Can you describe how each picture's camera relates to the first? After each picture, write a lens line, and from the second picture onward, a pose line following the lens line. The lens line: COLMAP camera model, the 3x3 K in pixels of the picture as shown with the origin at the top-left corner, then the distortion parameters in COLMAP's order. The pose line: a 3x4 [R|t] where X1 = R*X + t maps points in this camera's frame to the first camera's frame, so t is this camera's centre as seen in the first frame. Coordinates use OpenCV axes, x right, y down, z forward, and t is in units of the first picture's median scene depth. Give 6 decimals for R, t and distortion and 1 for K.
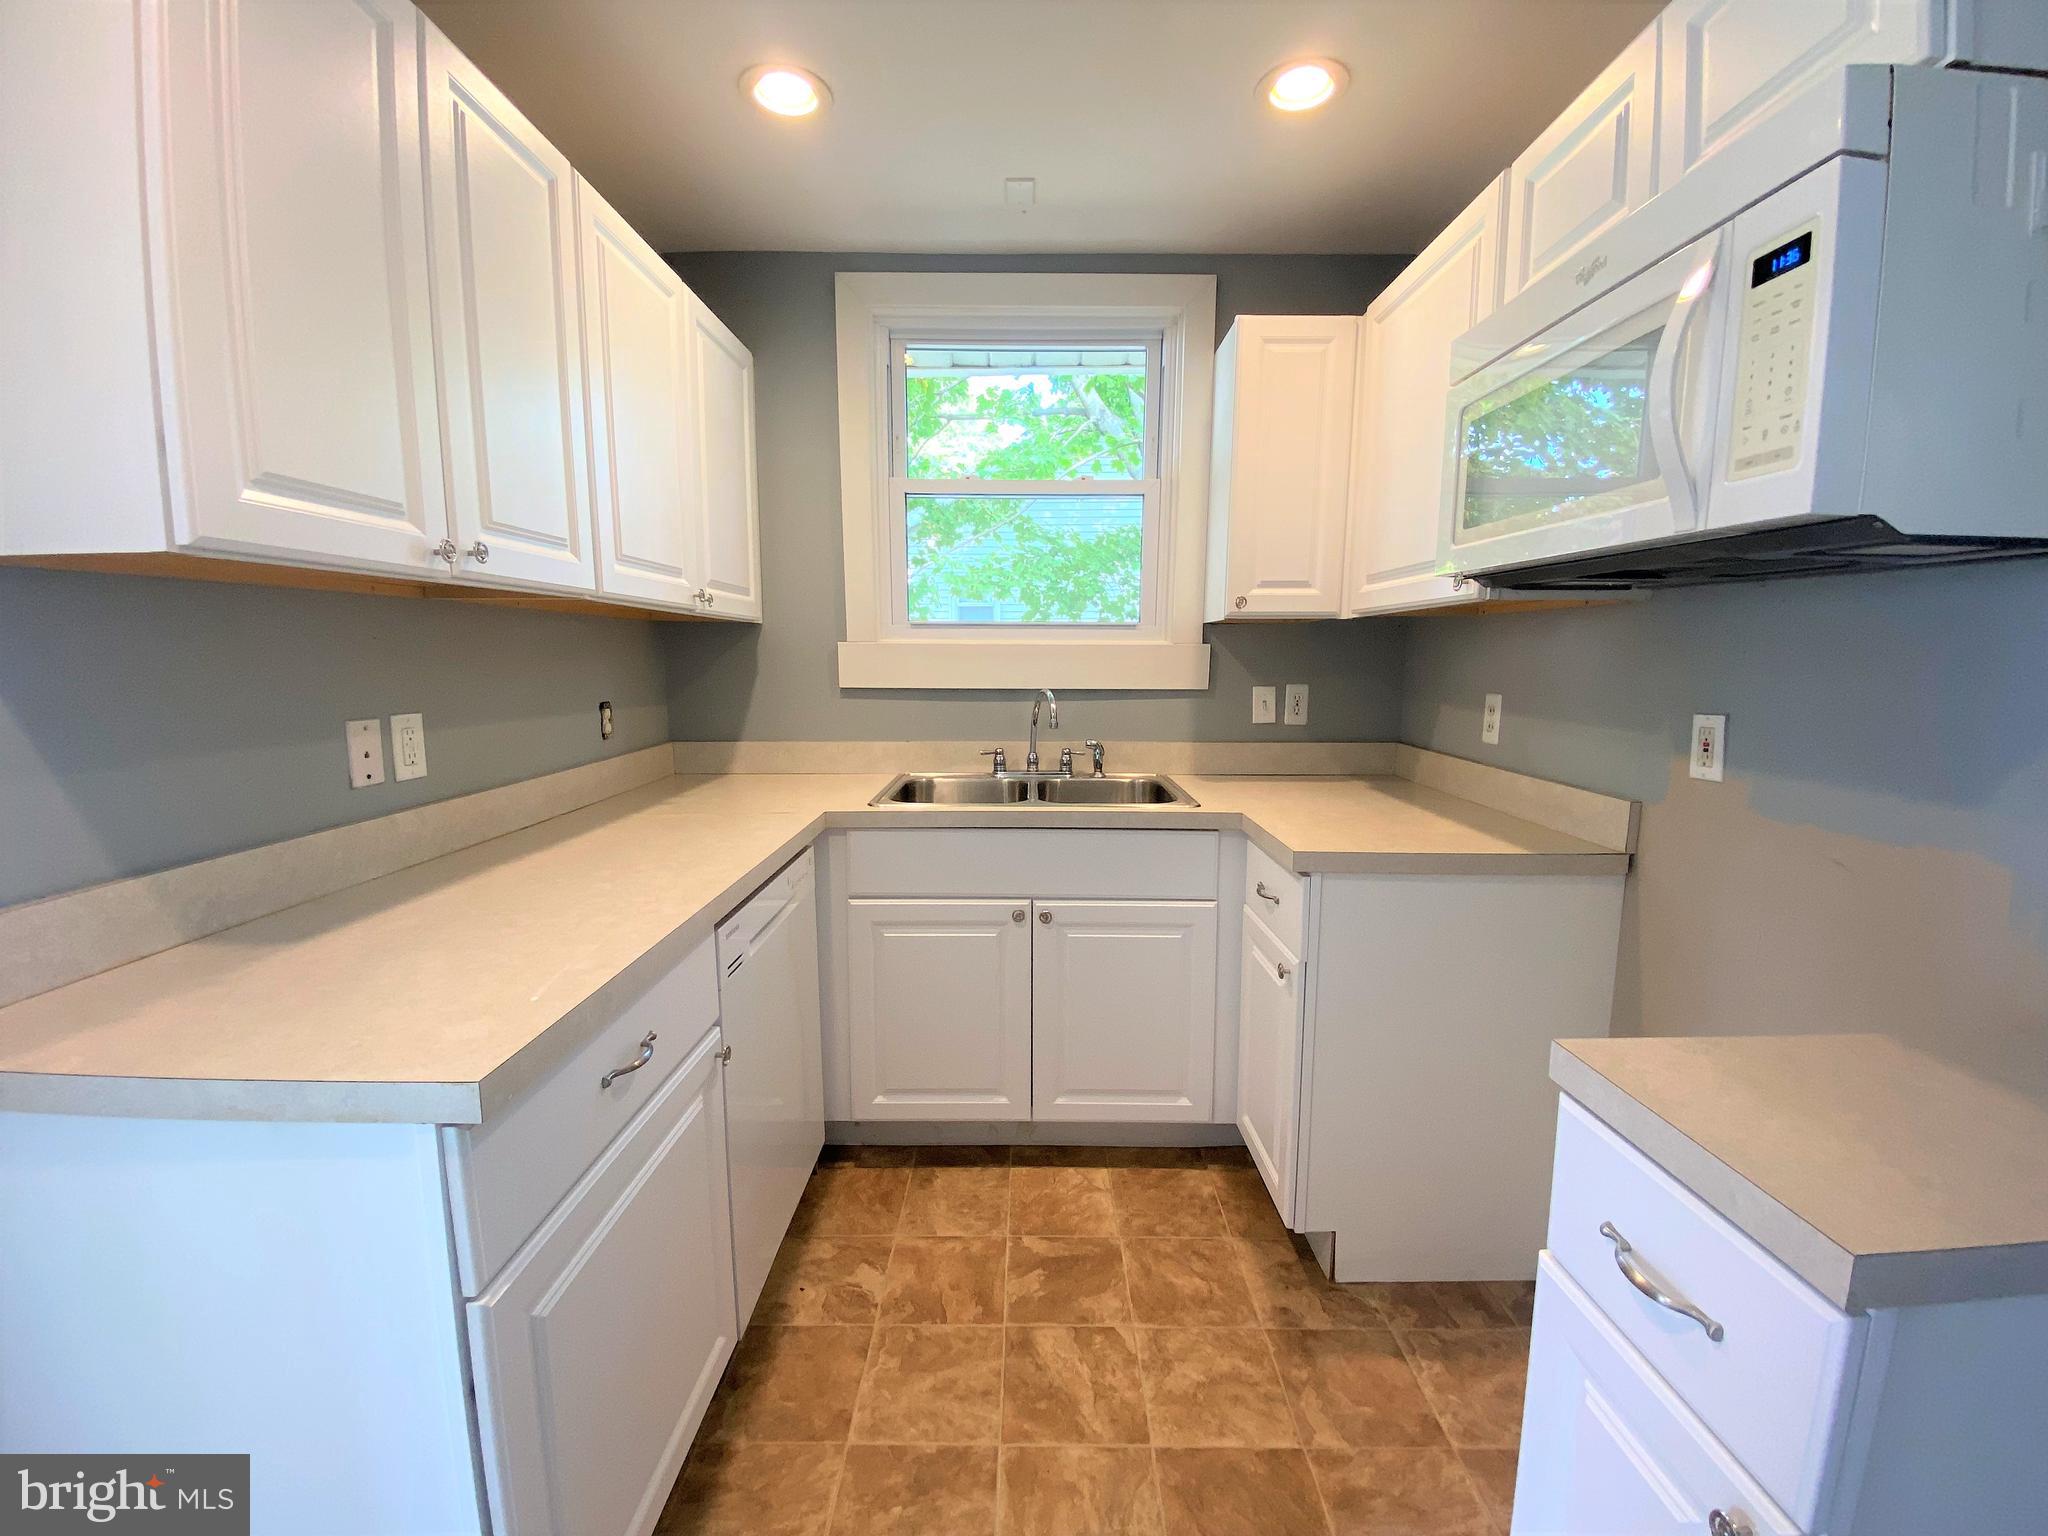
lens RADIAL K [[841.4, 0, 1035.8], [0, 841.4, 762.9], [0, 0, 1]] dist [0.011091, -0.006555]
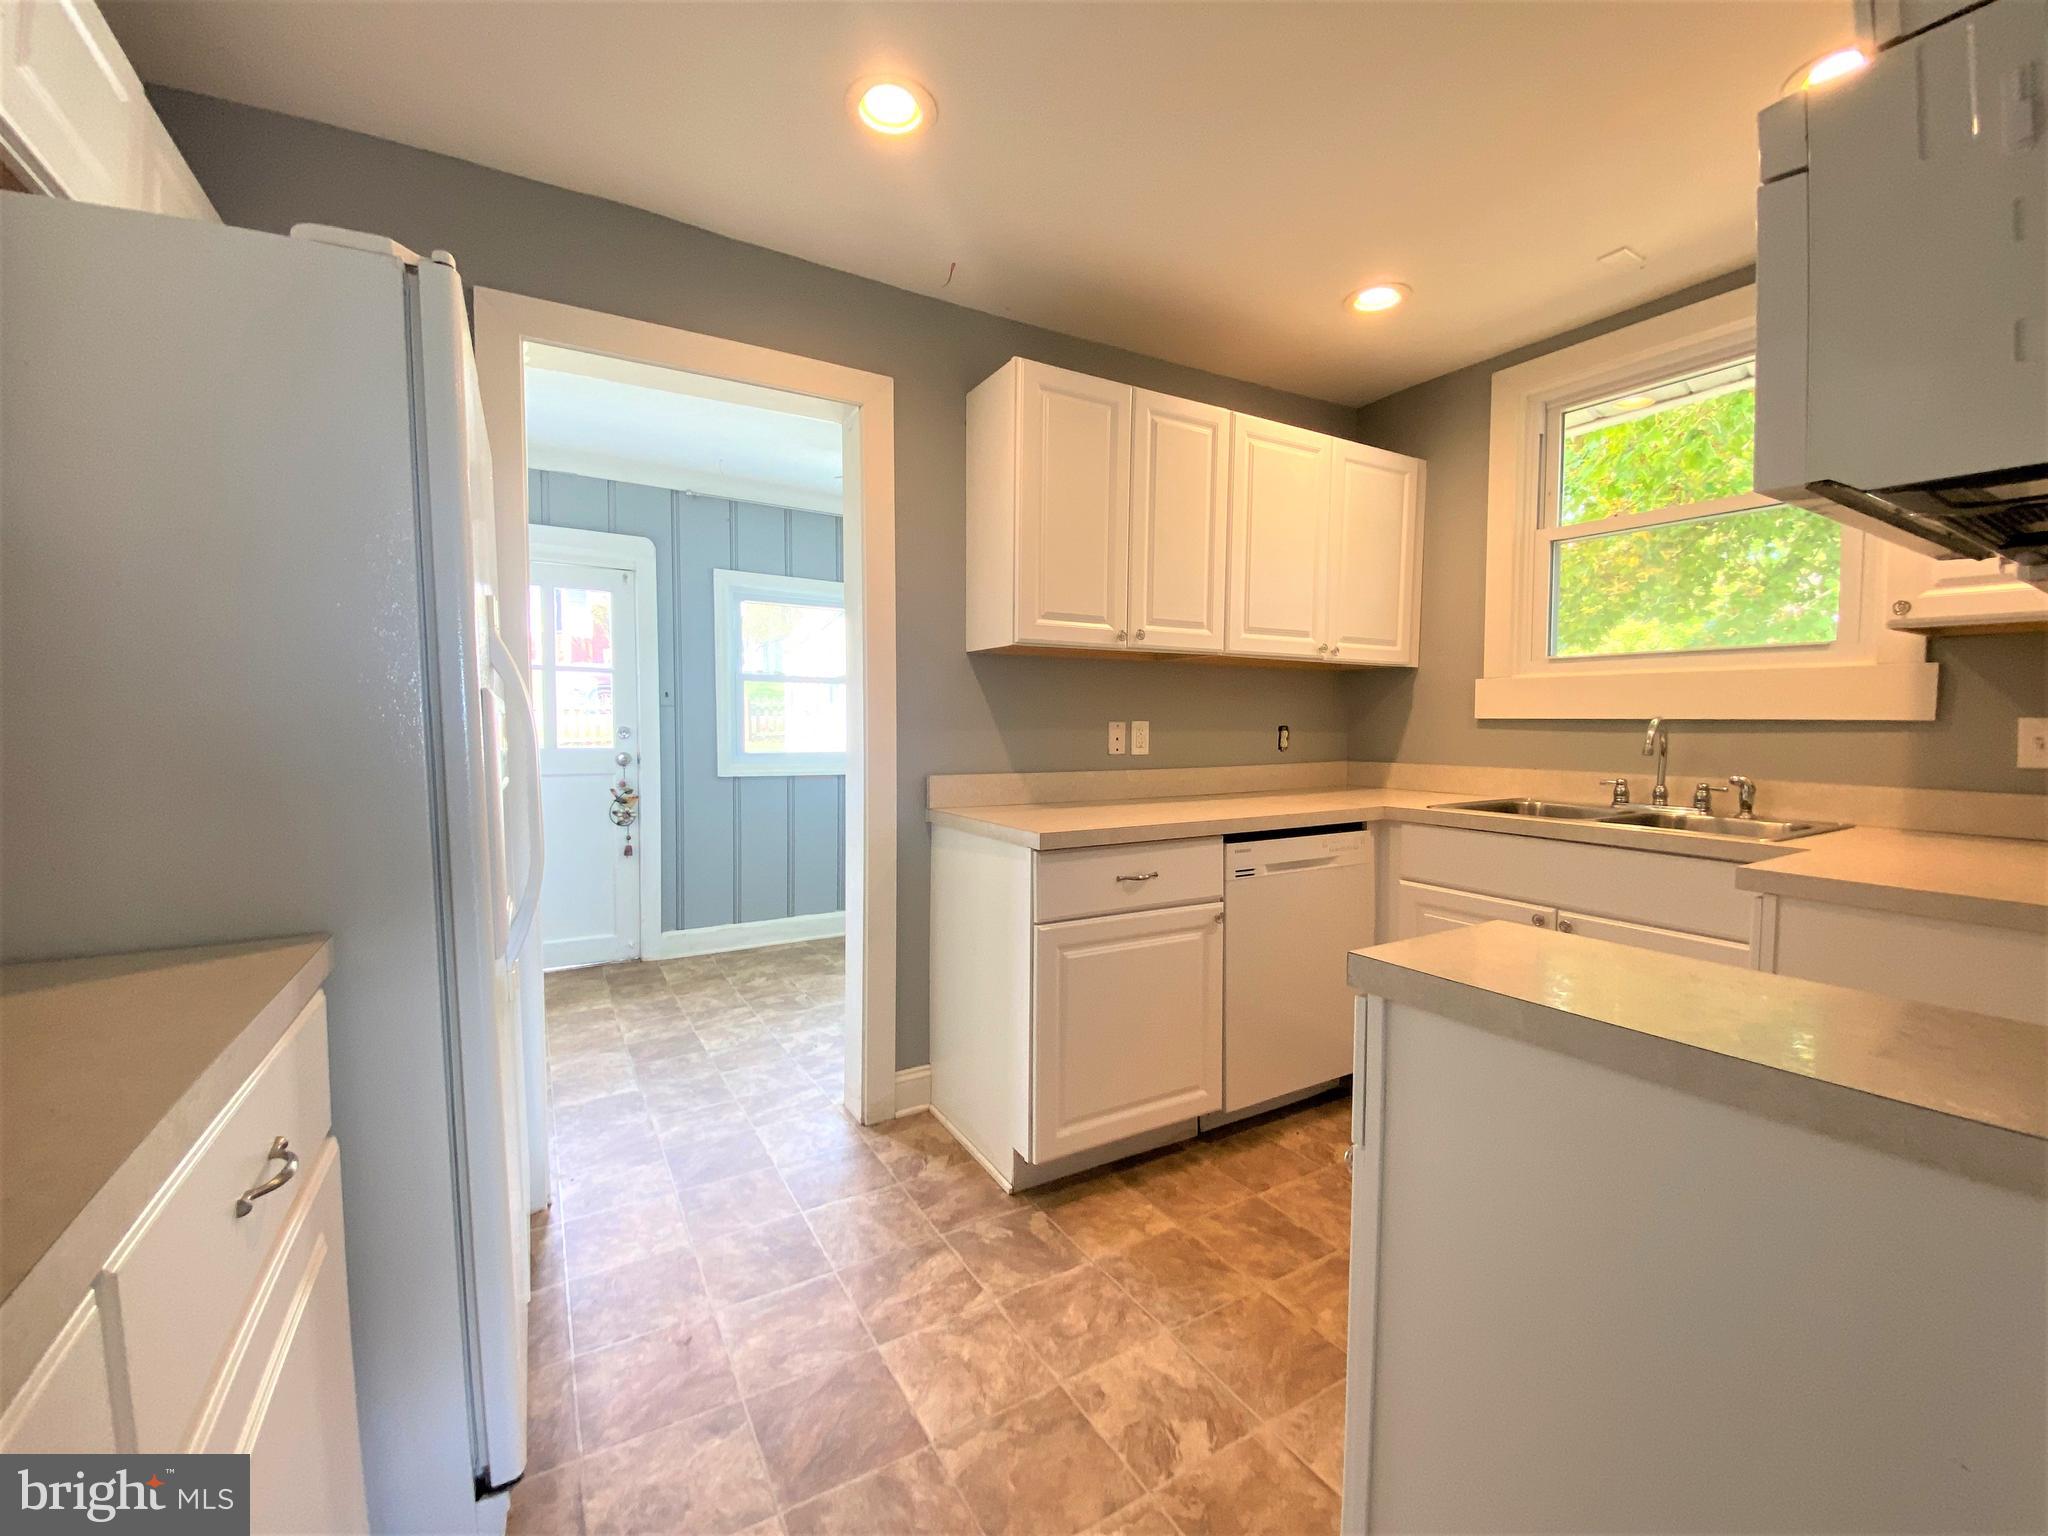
lens RADIAL K [[841.4, 0, 1028.5], [0, 841.4, 761.6], [0, 0, 1]] dist [0.011091, -0.006555]
pose [[0.511949, 0.039139, -0.858124, 0.564273], [-0.110938, 0.993608, -0.020867, 0.074815], [0.851822, 0.105881, 0.513019, -0.138575]]
